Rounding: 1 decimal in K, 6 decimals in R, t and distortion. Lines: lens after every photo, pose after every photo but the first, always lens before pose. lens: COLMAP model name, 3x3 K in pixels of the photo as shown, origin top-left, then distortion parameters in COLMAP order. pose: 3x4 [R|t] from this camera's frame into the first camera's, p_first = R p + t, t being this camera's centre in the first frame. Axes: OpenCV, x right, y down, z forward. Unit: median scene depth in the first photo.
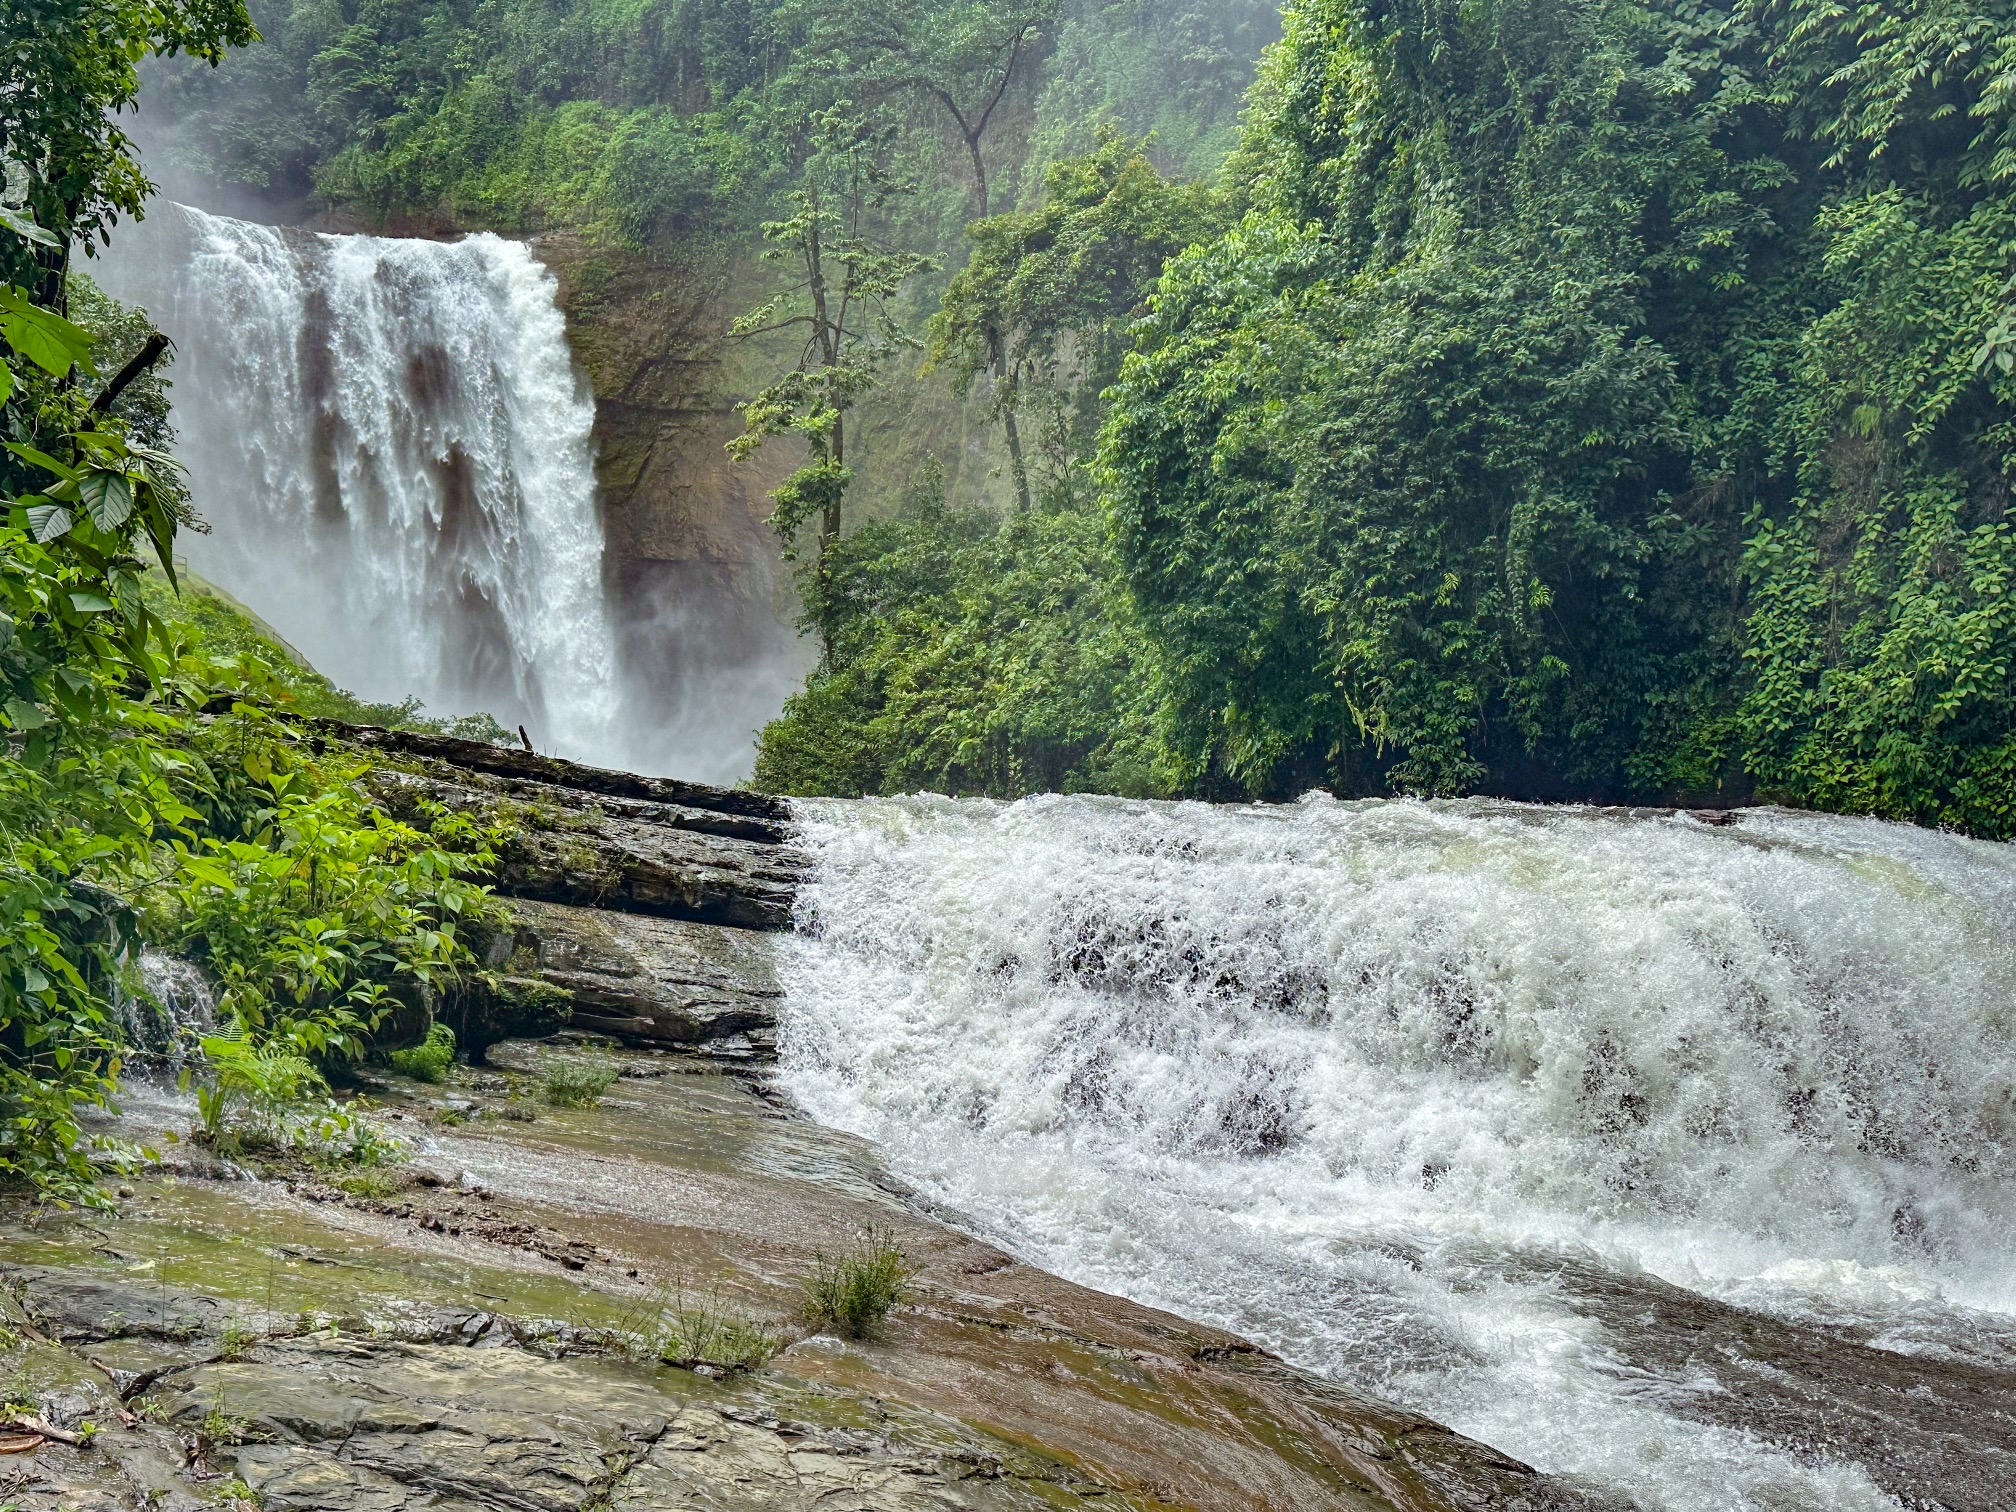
lens RADIAL K [[2290.9, 0, 1062.3], [0, 2290.9, 781.9], [0, 0, 1]] dist [0.087904, 0.000000]
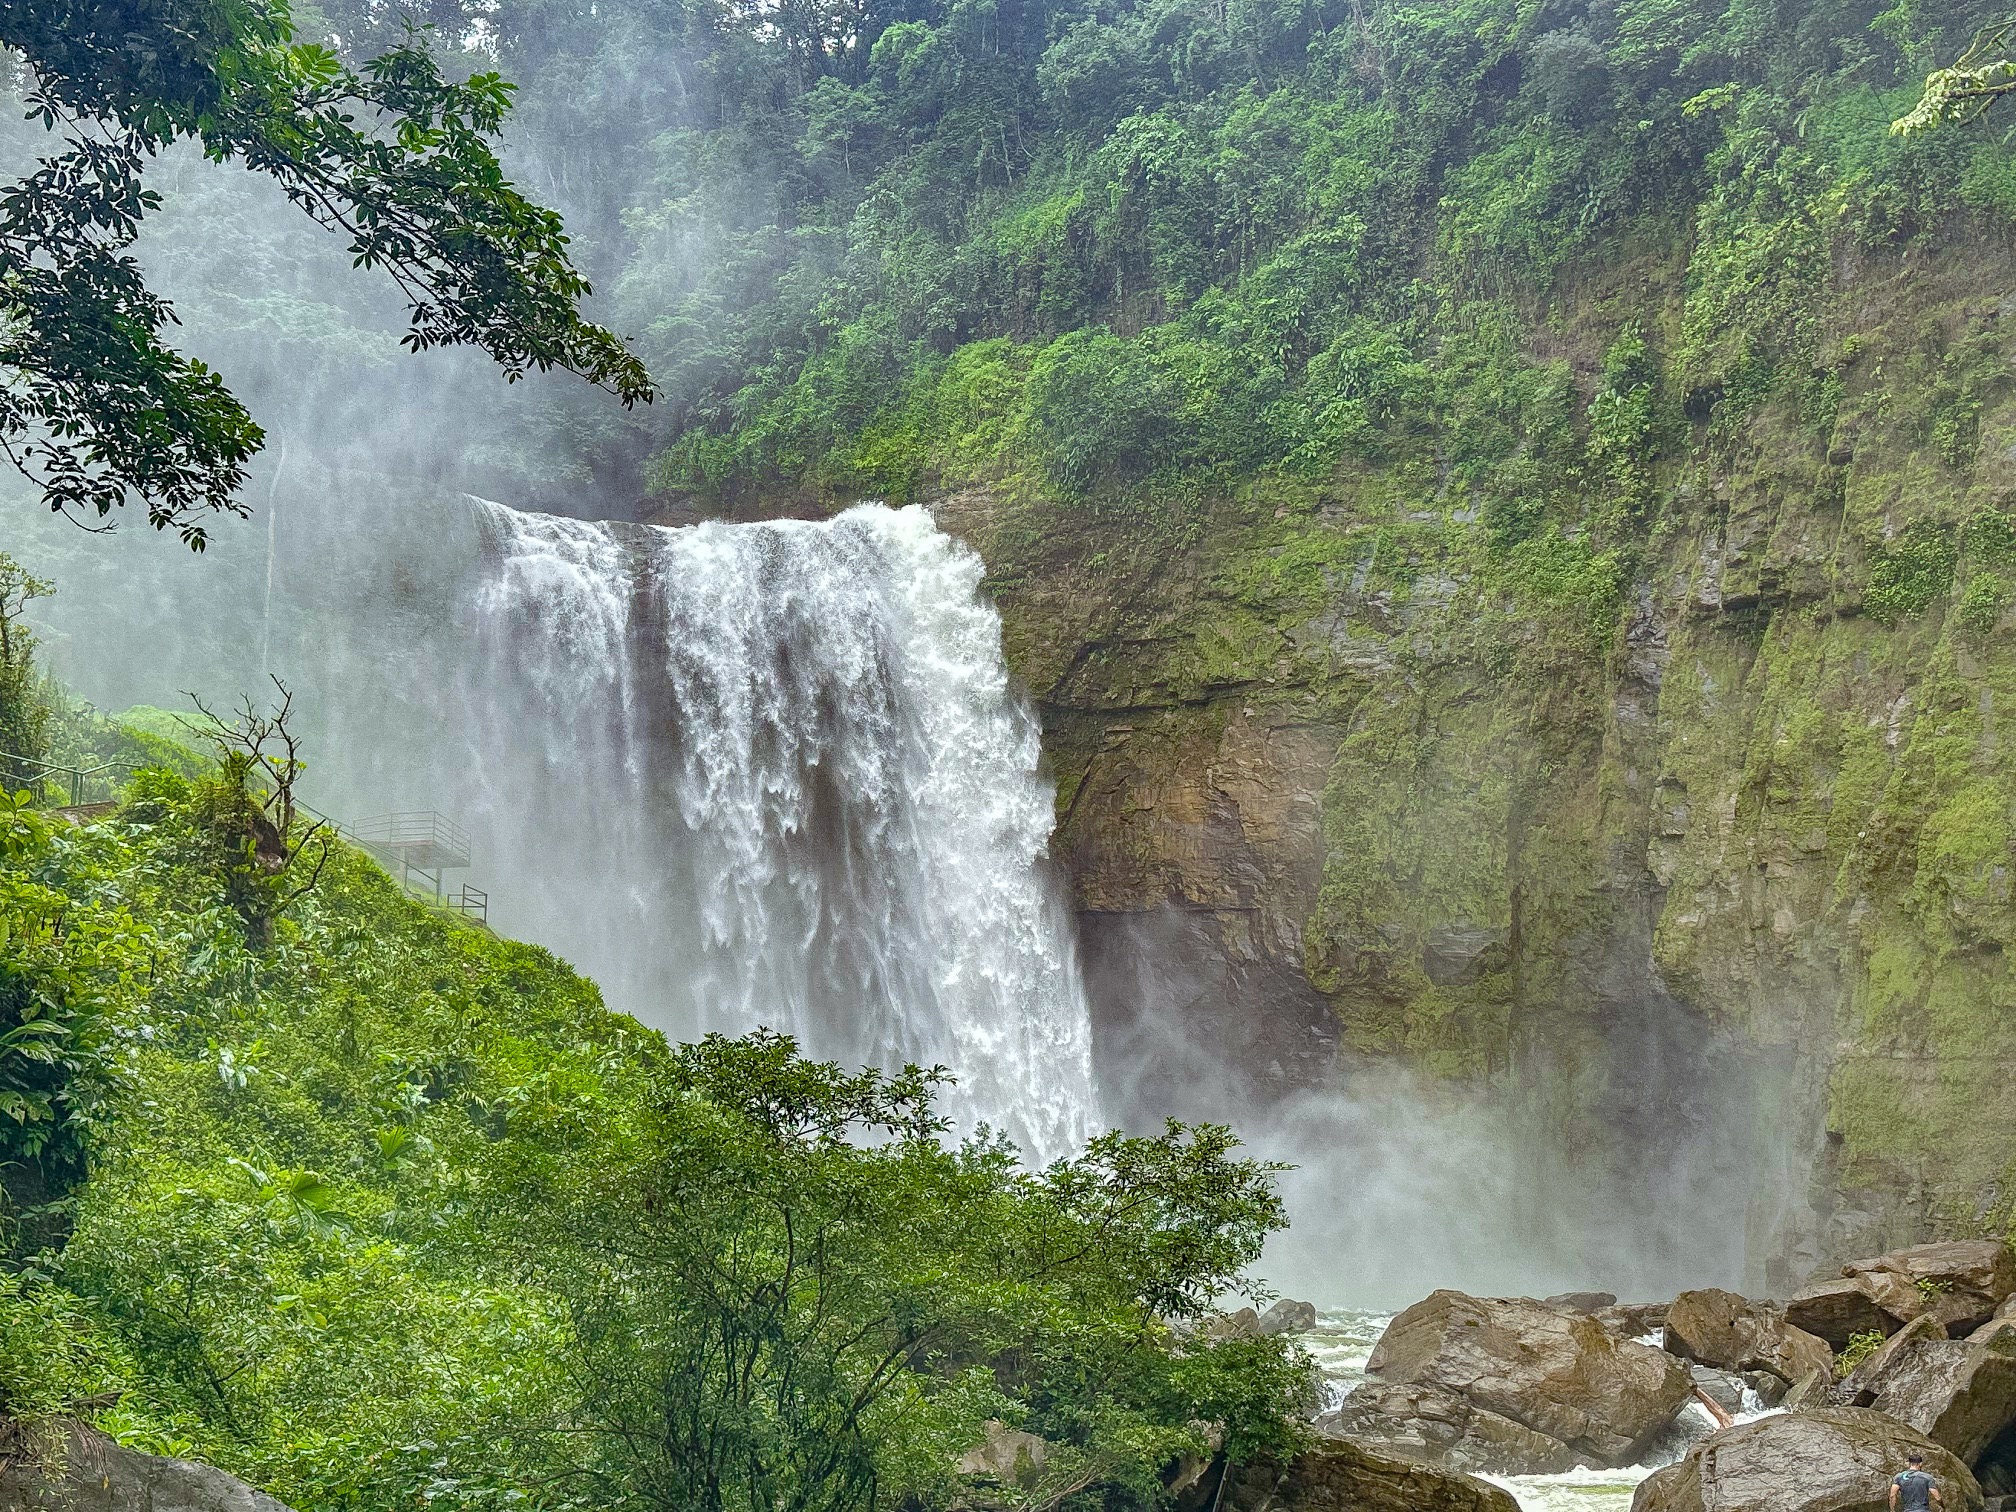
lens RADIAL K [[2175.2, 0, 1013.5], [0, 2175.2, 762.7], [0, 0, 1]] dist [0.104297, 0.000000]
pose [[0.992656, -0.042698, -0.113187, -0.129633], [0.020218, 0.981036, -0.192770, -0.014018], [0.119271, 0.189066, 0.974694, 0.336406]]
